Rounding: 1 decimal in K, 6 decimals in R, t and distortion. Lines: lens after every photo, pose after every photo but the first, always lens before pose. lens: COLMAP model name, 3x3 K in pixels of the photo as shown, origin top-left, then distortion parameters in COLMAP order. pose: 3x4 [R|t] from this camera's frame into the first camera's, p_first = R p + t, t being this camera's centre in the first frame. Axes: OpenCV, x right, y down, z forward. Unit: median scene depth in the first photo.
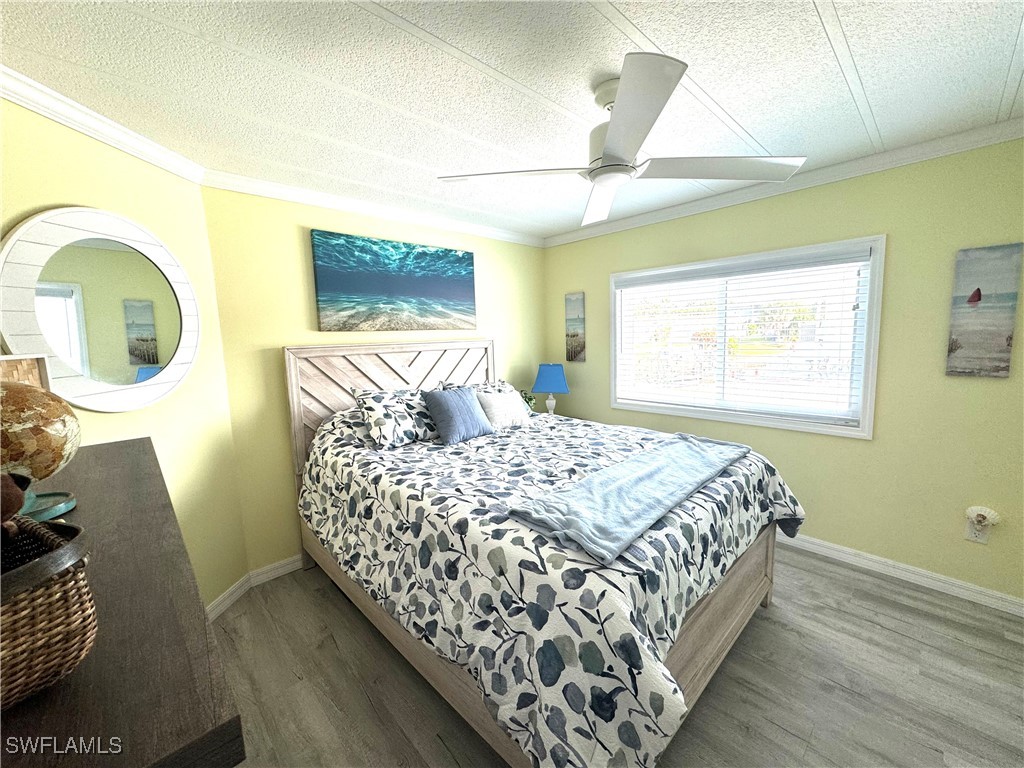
lens RADIAL K [[408.7, 0, 511.6], [0, 408.7, 383.0], [0, 0, 1]] dist [-0.003366, 0.000474]
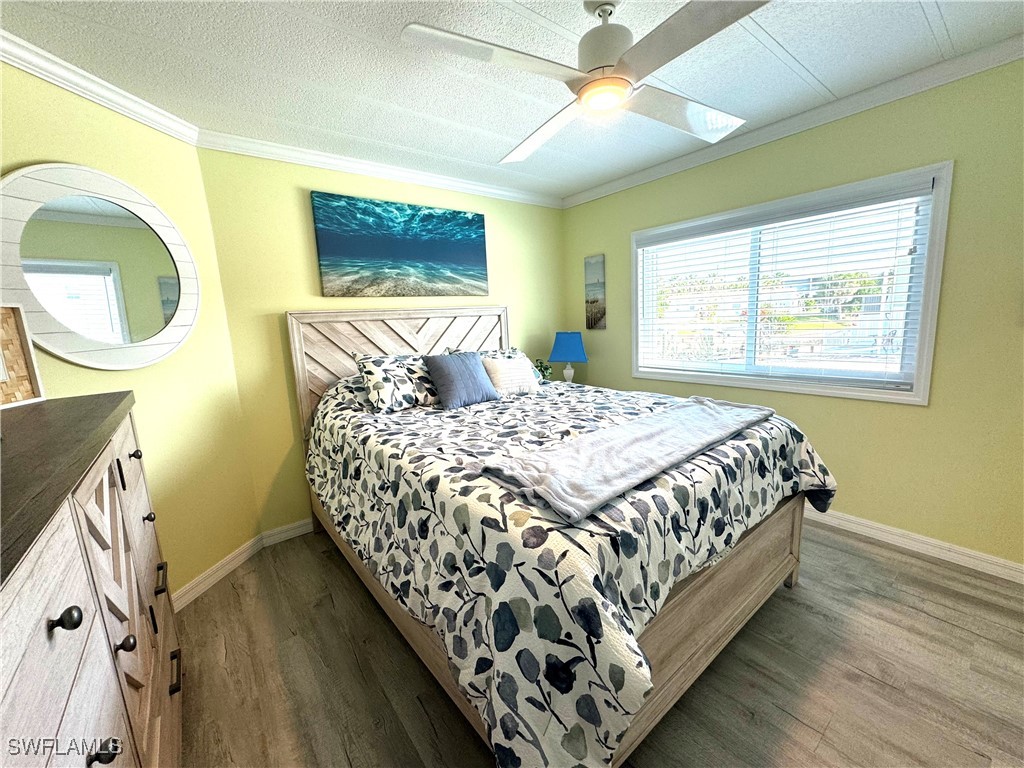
lens RADIAL K [[408.7, 0, 512.2], [0, 408.7, 383.3], [0, 0, 1]] dist [-0.003366, 0.000474]
pose [[0.995377, -0.003014, -0.095999, 0.112513], [0.007255, 0.999011, 0.043861, 0.061049], [0.095772, -0.044354, 0.994415, 0.071417]]
